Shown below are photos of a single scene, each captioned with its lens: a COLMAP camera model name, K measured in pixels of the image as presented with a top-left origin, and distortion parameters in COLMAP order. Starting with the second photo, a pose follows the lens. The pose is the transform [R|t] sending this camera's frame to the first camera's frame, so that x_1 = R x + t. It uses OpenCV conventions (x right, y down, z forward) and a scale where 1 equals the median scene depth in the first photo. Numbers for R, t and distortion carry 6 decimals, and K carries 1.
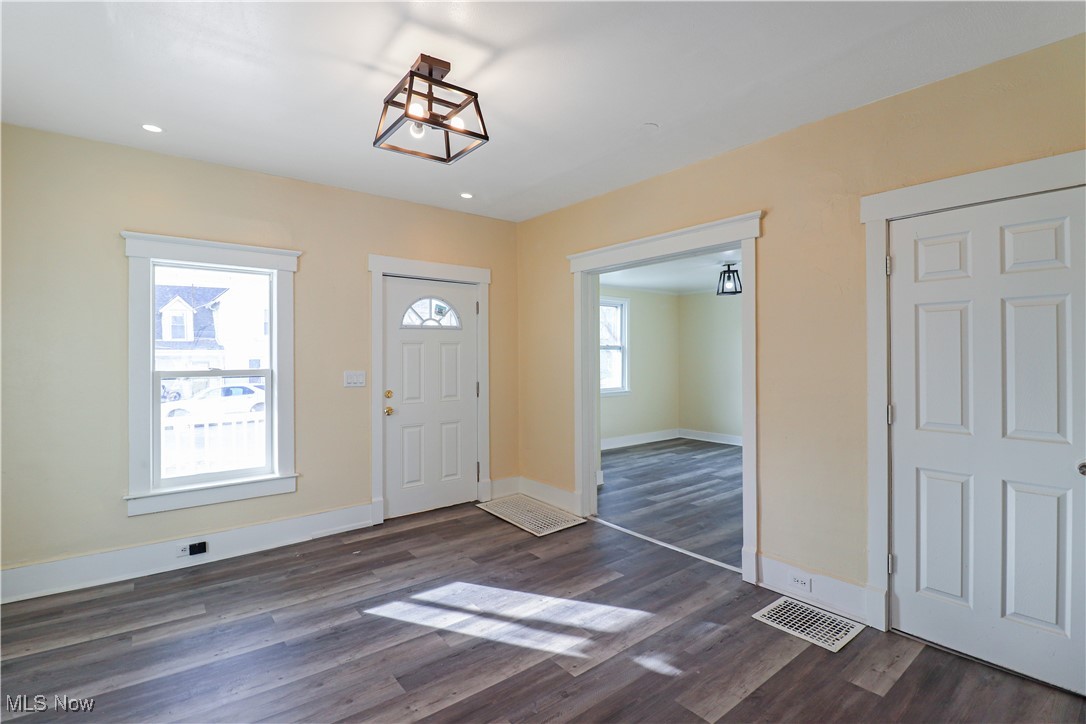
lens RADIAL K [[506.4, 0, 543.0], [0, 506.4, 362.0], [0, 0, 1]] dist [-0.002654, -0.001028]
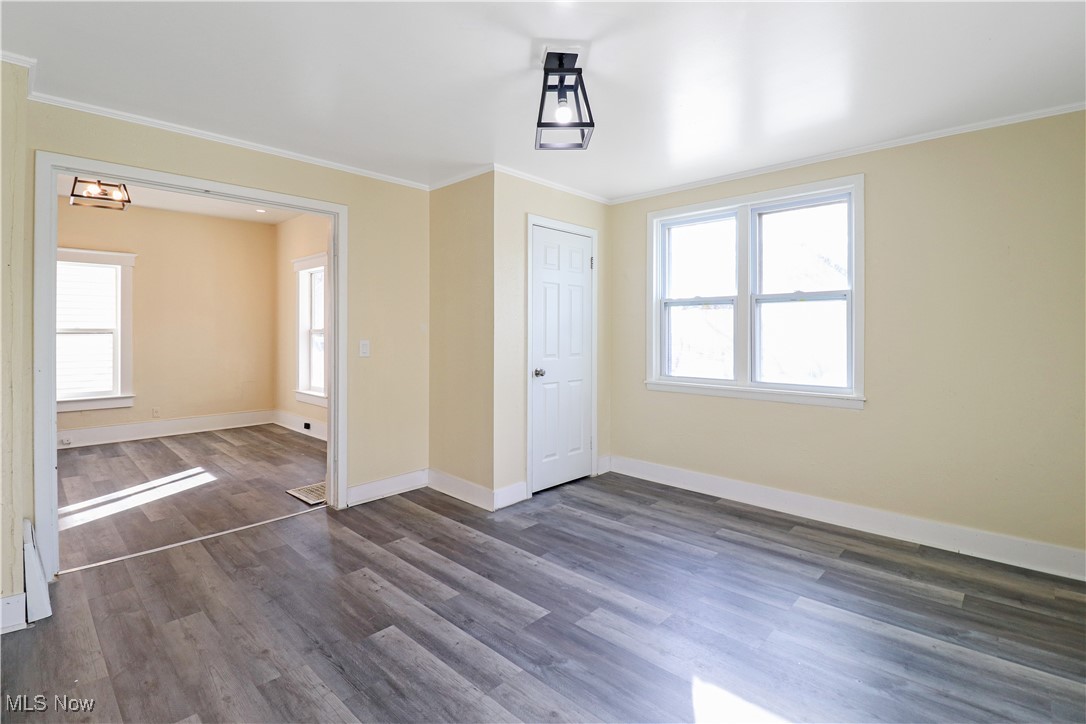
lens RADIAL K [[504.5, 0, 555.2], [0, 504.5, 332.7], [0, 0, 1]] dist [0.001193, -0.015617]
pose [[0.147701, 0.009830, -0.988983, 0.902131], [-0.001633, 0.999952, 0.009695, 0.003202], [0.989031, 0.000183, 0.147710, 1.139715]]
